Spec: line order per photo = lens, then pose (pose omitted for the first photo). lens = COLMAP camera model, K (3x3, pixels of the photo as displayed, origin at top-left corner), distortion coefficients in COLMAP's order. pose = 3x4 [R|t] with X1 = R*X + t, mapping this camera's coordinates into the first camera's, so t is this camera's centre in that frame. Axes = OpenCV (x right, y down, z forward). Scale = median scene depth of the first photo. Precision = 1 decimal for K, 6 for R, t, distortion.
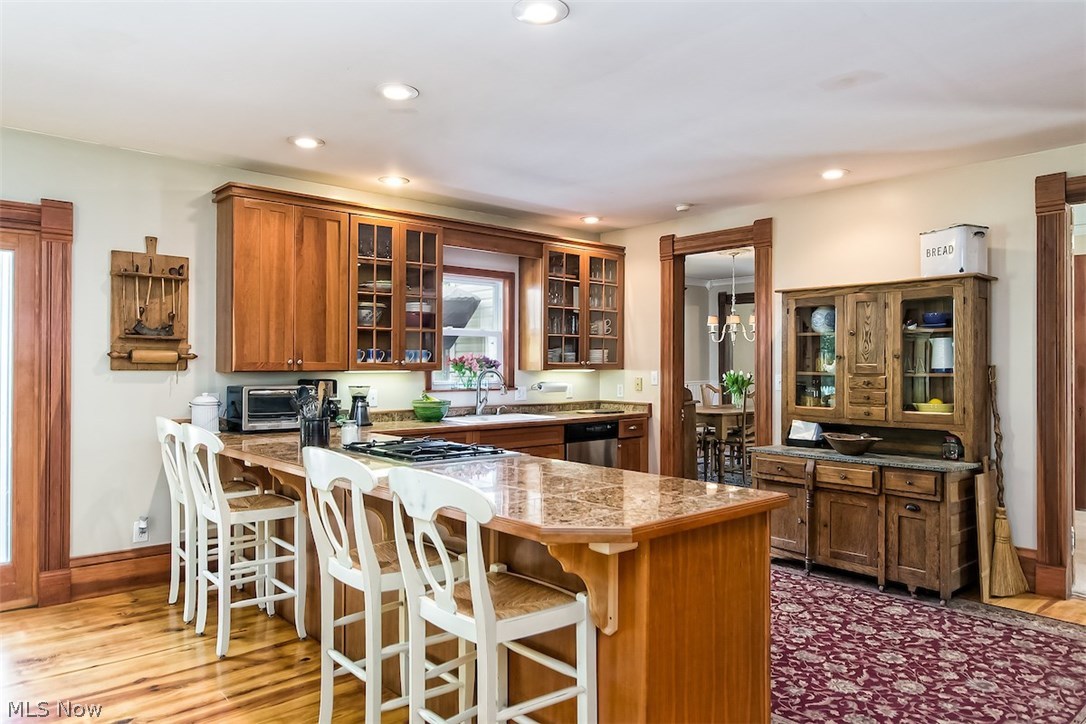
lens RADIAL K [[721.9, 0, 543.6], [0, 721.9, 362.0], [0, 0, 1]] dist [-0.005807, -0.003946]
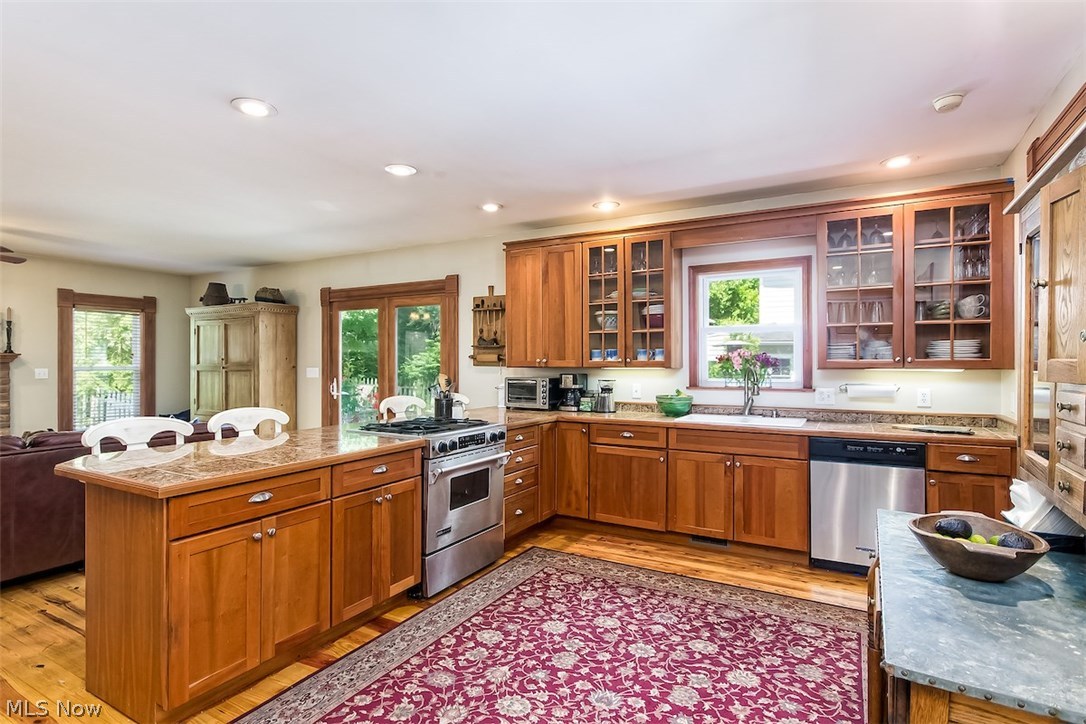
lens RADIAL K [[548.5, 0, 545.9], [0, 548.5, 362.6], [0, 0, 1]] dist [0.000624, -0.000063]
pose [[0.320146, 0.004600, -0.947357, 0.627305], [0.010744, 0.999906, 0.008485, -0.006017], [0.947307, -0.012895, 0.320067, 0.653258]]
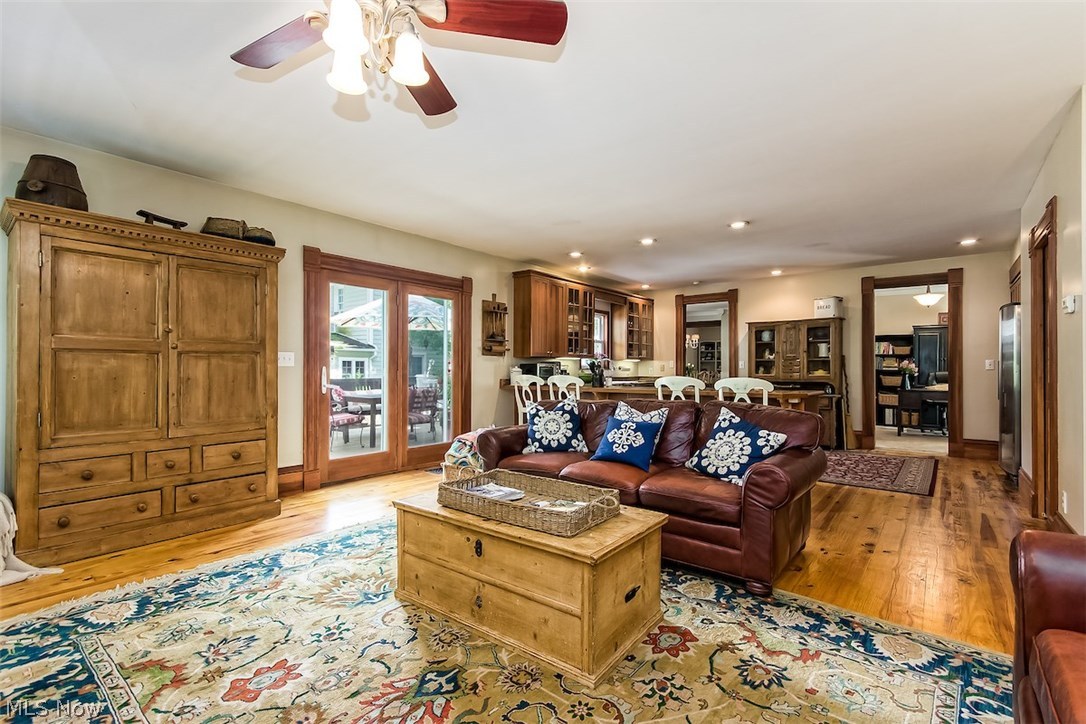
lens RADIAL K [[485.5, 0, 545.2], [0, 485.5, 365.2], [0, 0, 1]] dist [-0.004009, 0.000018]
pose [[0.988434, 0.000129, 0.151650, -0.560778], [0.000455, 0.999993, -0.003816, 0.040895], [-0.151650, 0.003841, 0.988427, -0.413694]]
